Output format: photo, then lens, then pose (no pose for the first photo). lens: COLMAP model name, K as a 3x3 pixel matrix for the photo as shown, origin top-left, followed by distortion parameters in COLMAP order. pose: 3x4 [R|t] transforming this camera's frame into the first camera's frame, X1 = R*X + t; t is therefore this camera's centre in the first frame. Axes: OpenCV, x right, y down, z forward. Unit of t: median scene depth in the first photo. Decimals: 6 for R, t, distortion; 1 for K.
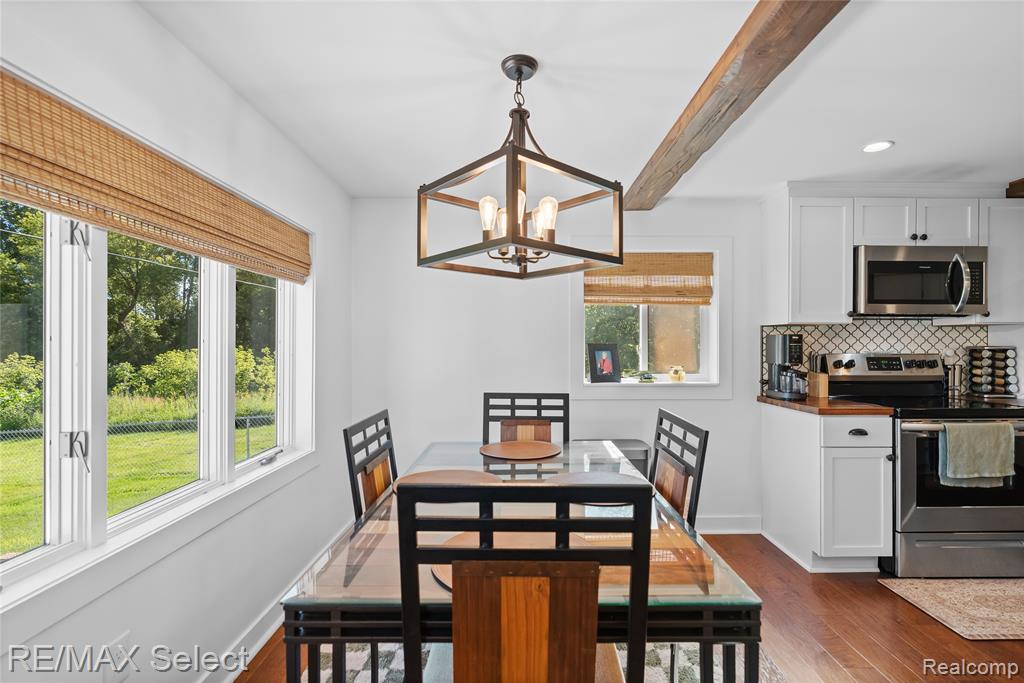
lens RADIAL K [[463.4, 0, 514.7], [0, 463.4, 345.7], [0, 0, 1]] dist [-0.007939, 0.001199]
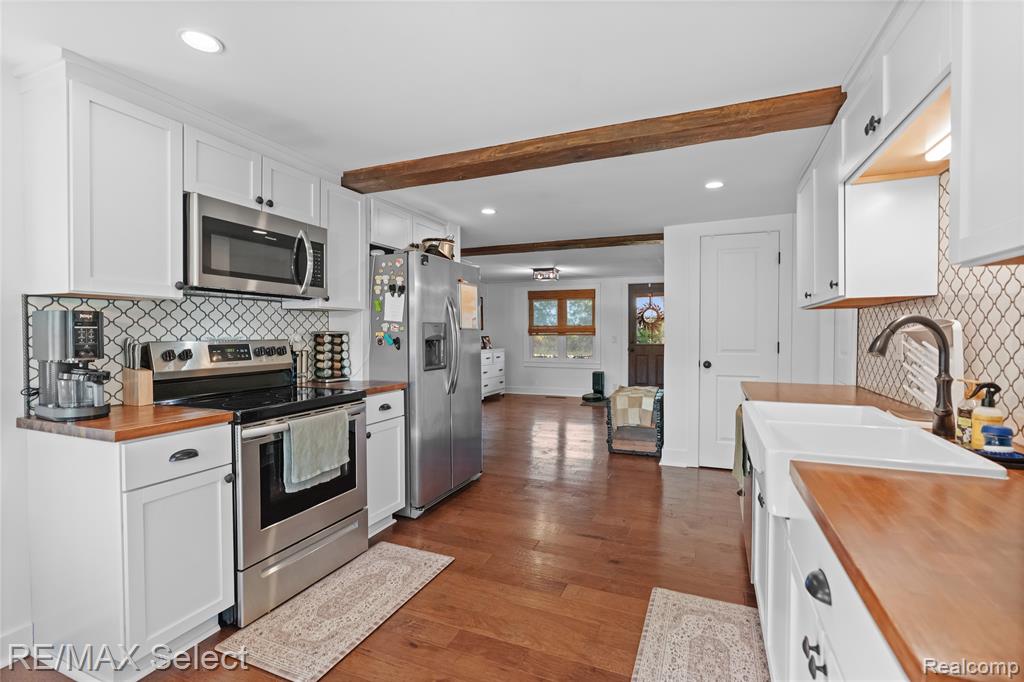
lens RADIAL K [[464.2, 0, 520.9], [0, 464.2, 342.6], [0, 0, 1]] dist [-0.000572, 0.000856]
pose [[0.375158, -0.020046, 0.926744, 0.248835], [-0.002986, 0.999735, 0.022833, 0.001363], [-0.926956, -0.011333, 0.374999, 0.232156]]
